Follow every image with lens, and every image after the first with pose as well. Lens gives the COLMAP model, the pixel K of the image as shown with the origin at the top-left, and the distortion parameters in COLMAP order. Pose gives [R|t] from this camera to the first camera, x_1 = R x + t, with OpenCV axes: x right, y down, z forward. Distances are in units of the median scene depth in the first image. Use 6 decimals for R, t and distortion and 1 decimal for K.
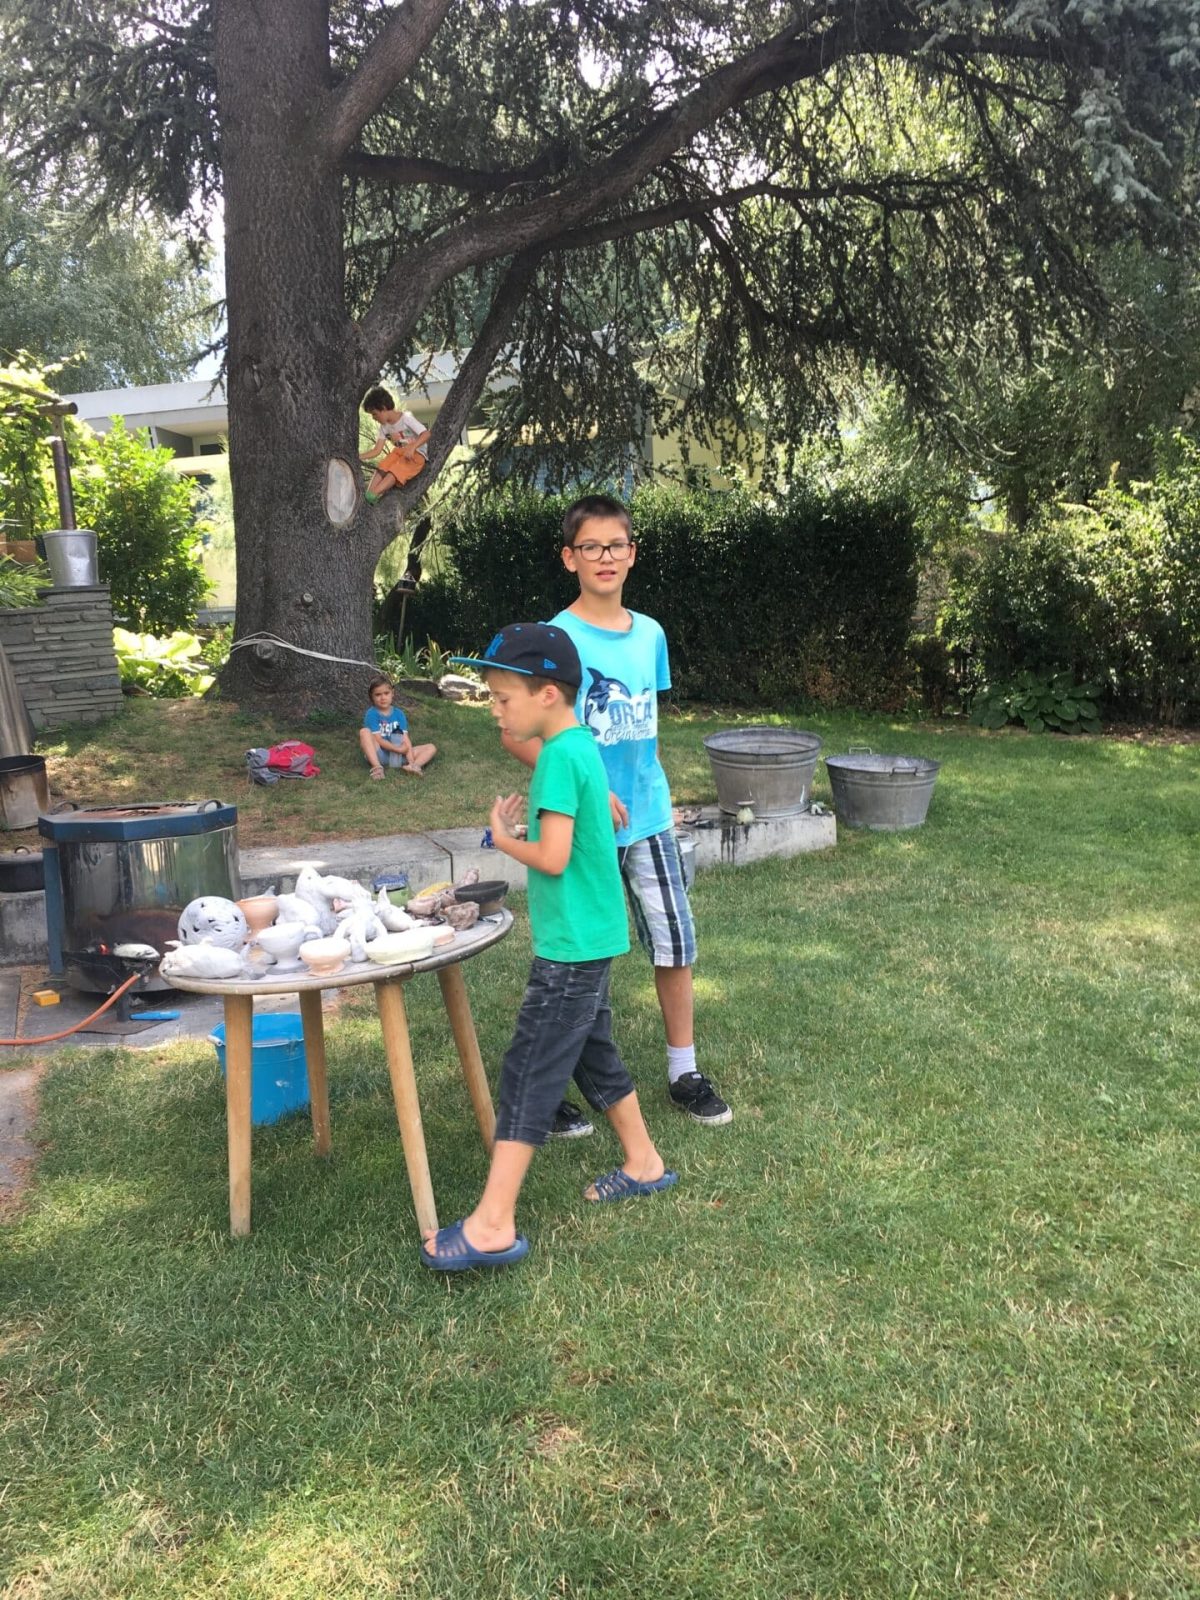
lens RADIAL K [[1367.0, 0, 571.4], [0, 1367.0, 798.3], [0, 0, 1]] dist [0.076823, -0.099014]
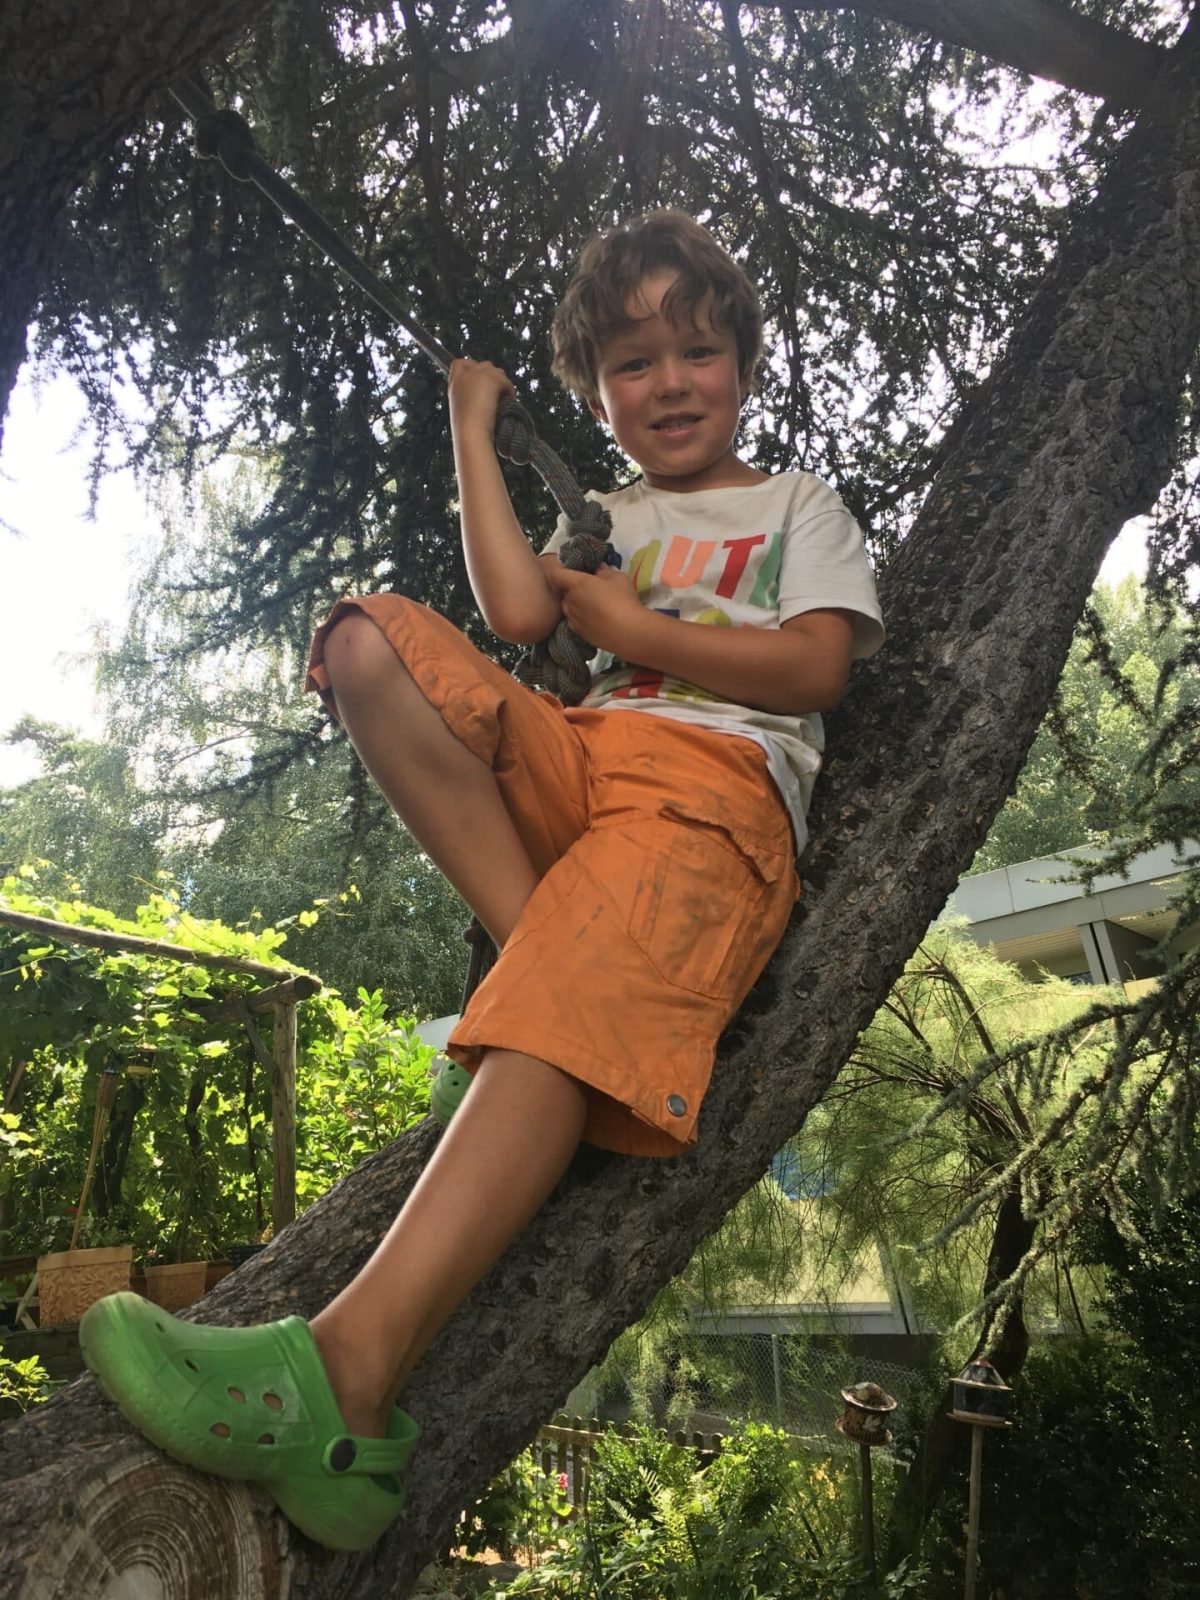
lens RADIAL K [[1367.0, 0, 610.4], [0, 1367.0, 799.8], [0, 0, 1]] dist [0.076823, -0.099014]
pose [[0.908285, -0.142672, -0.393272, -0.054524], [-0.035149, 0.910702, -0.411565, -0.163759], [0.416873, 0.387642, 0.822162, 0.708942]]
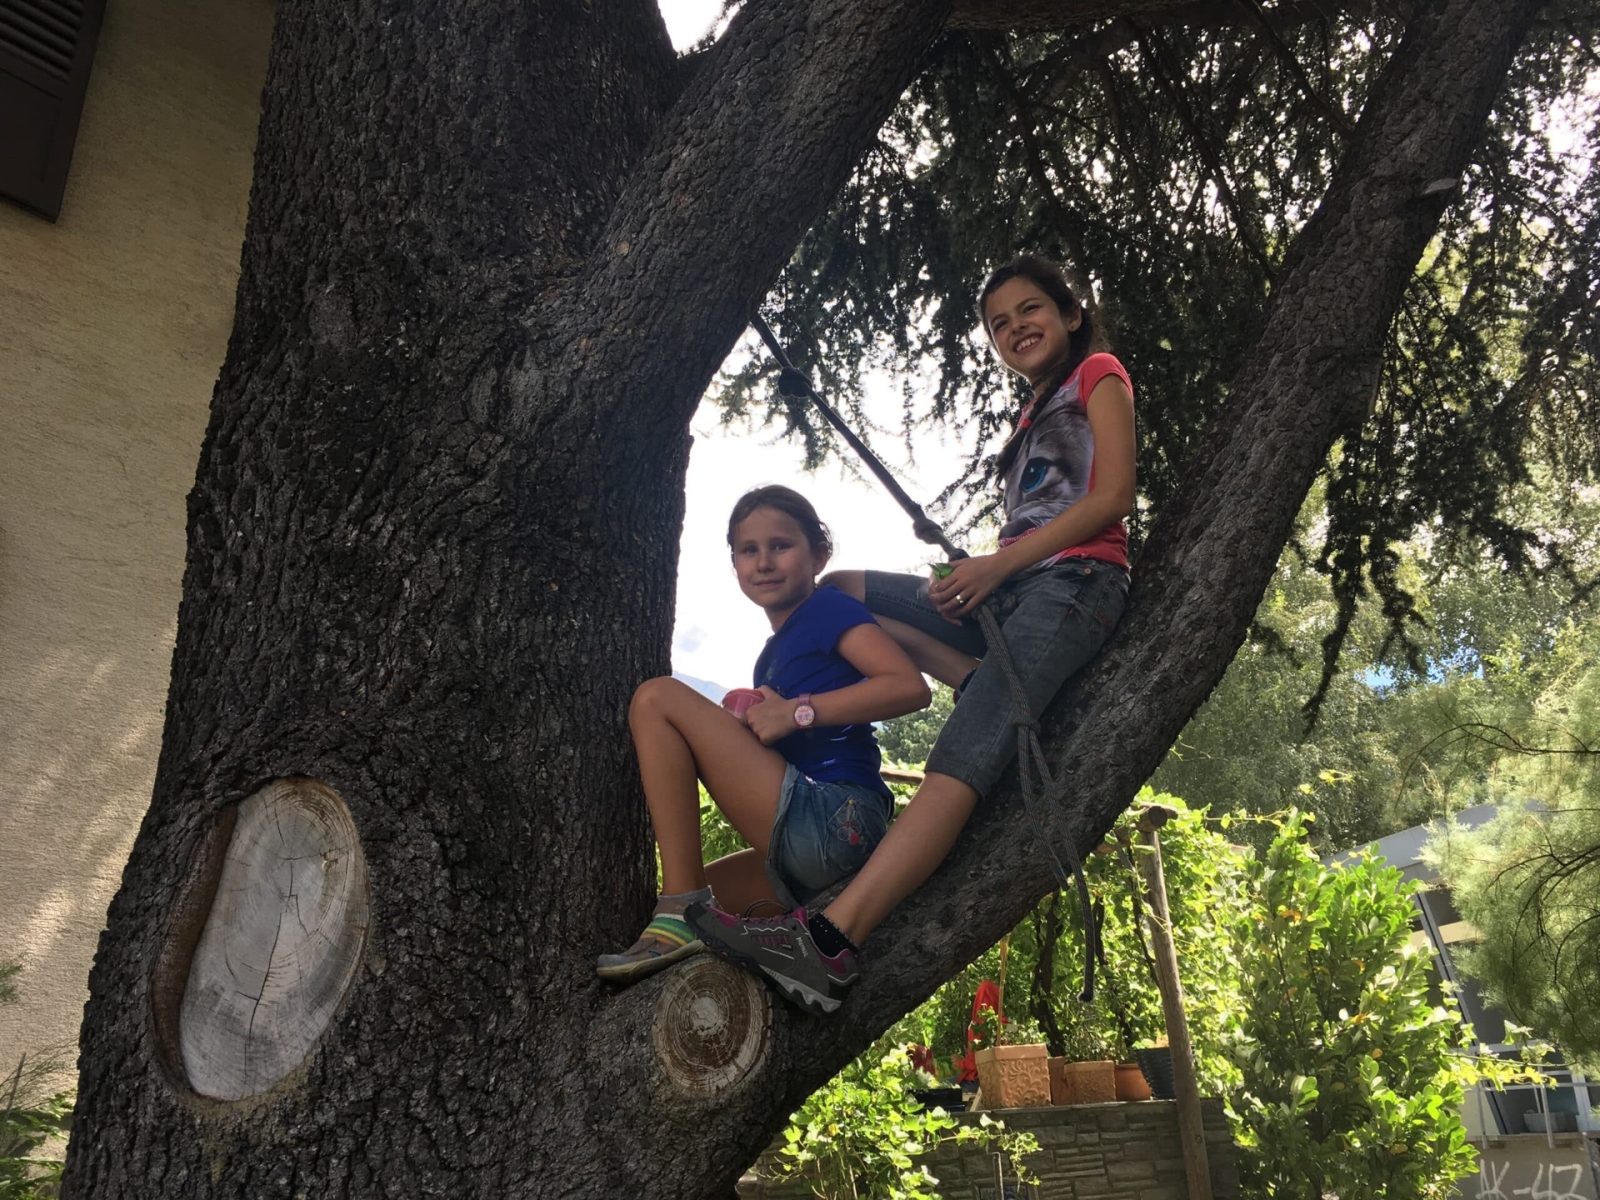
lens RADIAL K [[1367.0, 0, 803.2], [0, 1367.0, 605.3], [0, 0, 1]] dist [0.076823, -0.099014]
pose [[0.555486, -0.283593, -0.781672, 0.033297], [-0.103320, 0.909220, -0.403292, -0.138927], [0.825082, 0.304785, 0.475758, 0.683346]]
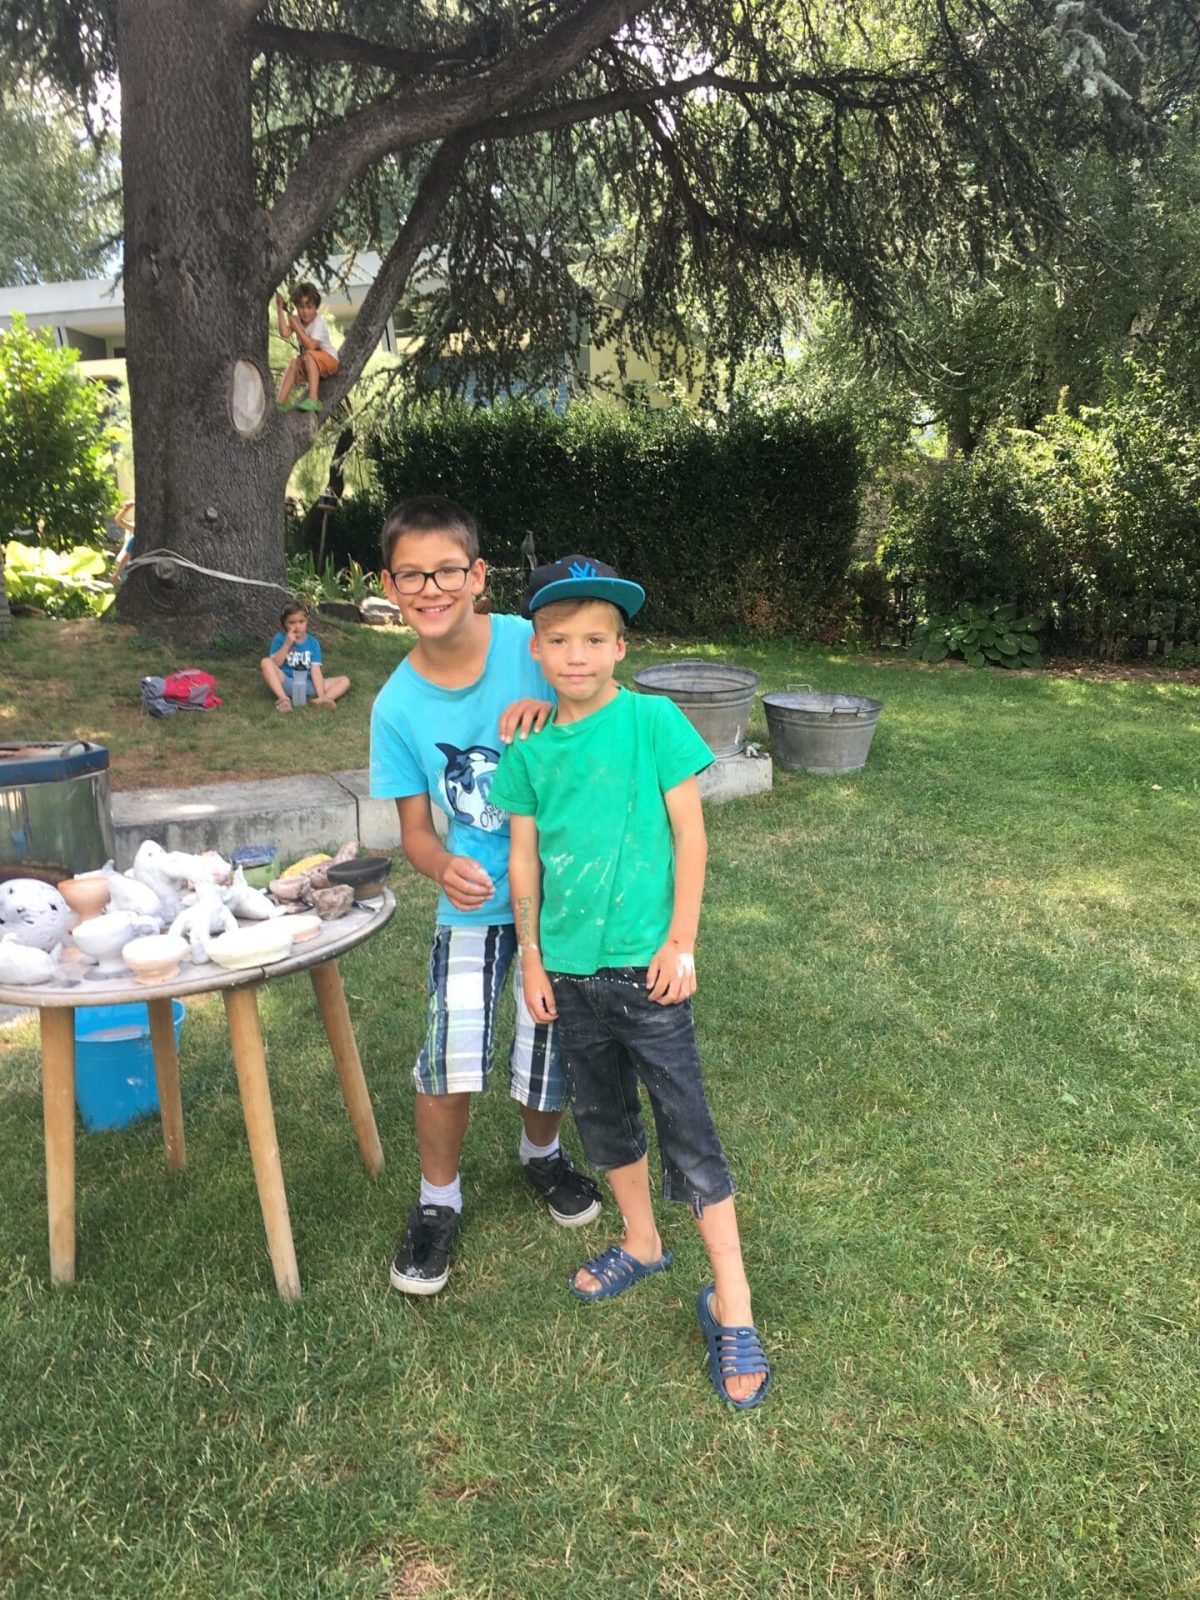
lens RADIAL K [[1367.0, 0, 557.0], [0, 1367.0, 811.7], [0, 0, 1]] dist [0.076823, -0.099014]
pose [[0.999241, 0.009767, 0.037698, 0.005357], [-0.012216, 0.997792, 0.065276, -0.005598], [-0.036977, -0.065687, 0.997155, 0.034295]]
